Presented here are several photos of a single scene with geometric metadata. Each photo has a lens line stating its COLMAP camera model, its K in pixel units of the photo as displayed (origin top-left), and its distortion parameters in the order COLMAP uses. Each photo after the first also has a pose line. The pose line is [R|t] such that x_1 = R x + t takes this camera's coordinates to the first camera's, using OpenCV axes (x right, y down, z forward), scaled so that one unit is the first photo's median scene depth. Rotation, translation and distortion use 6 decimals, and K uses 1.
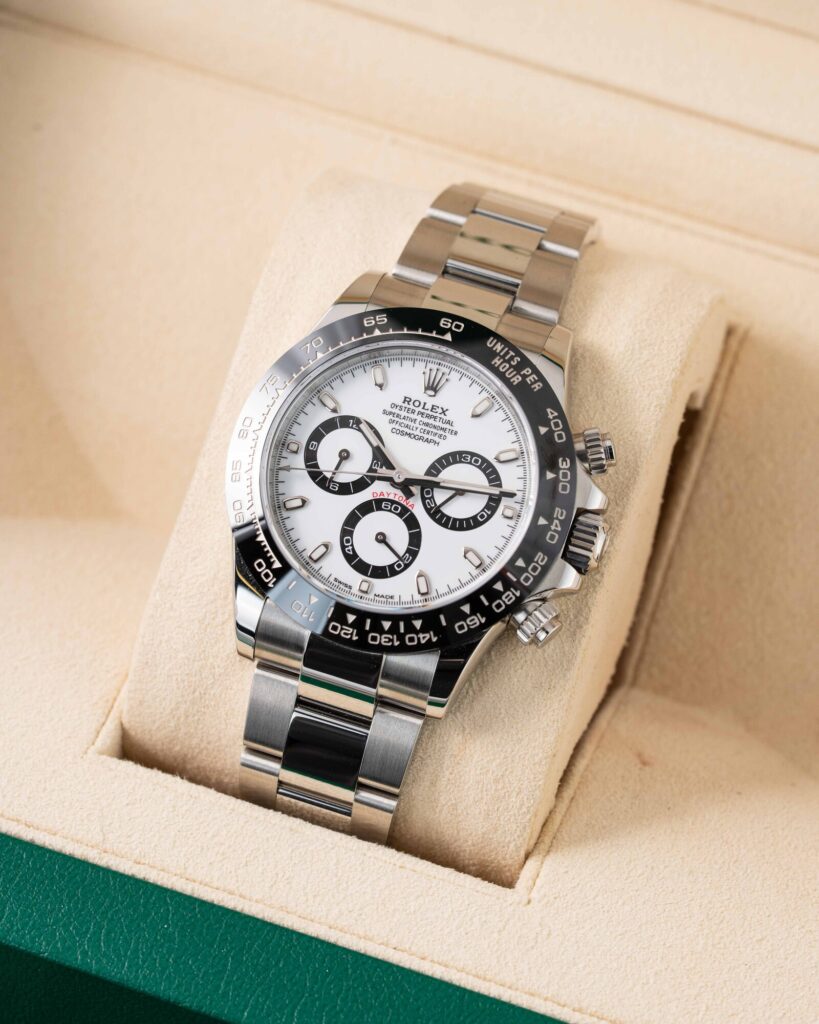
lens RADIAL K [[4824.1, 0, 411.4], [0, 4824.1, 511.4], [0, 0, 1]] dist [-0.395798, 0.000000]
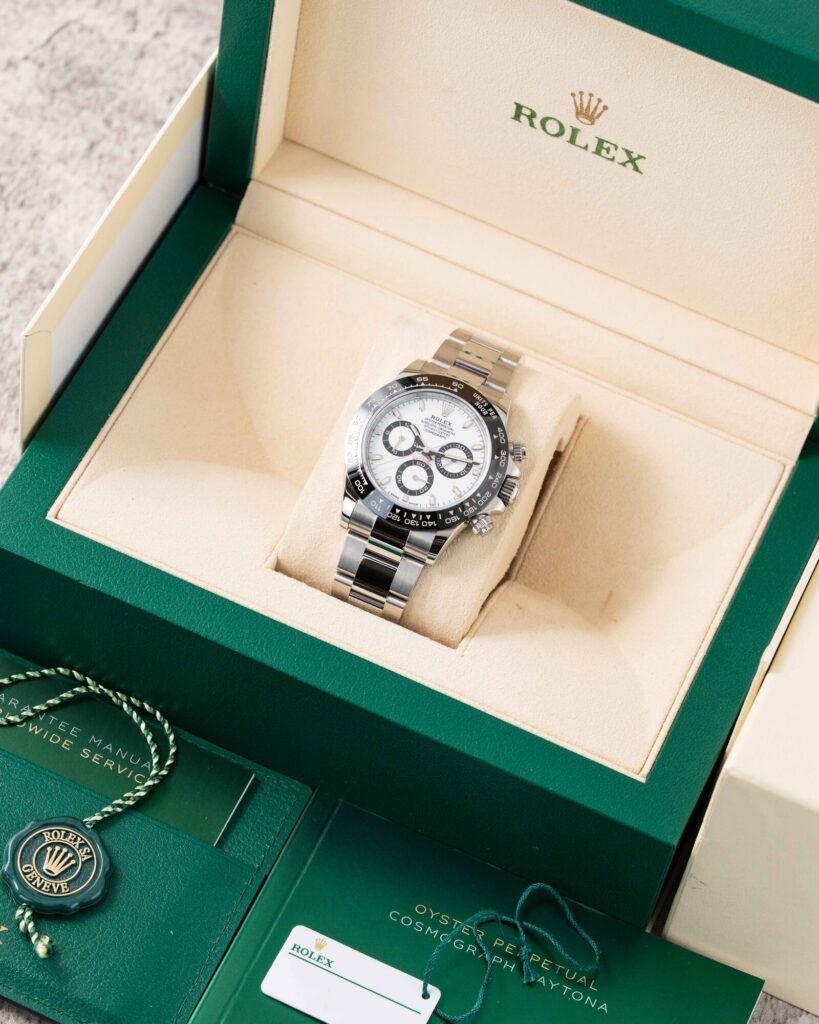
lens RADIAL K [[4824.1, 0, 408.9], [0, 4824.1, 512.0], [0, 0, 1]] dist [-0.395798, 0.000000]
pose [[0.991039, 0.121196, 0.056157, -0.126098], [-0.114663, 0.987544, -0.107744, 0.249320], [-0.068516, 0.100340, 0.992591, -1.119188]]
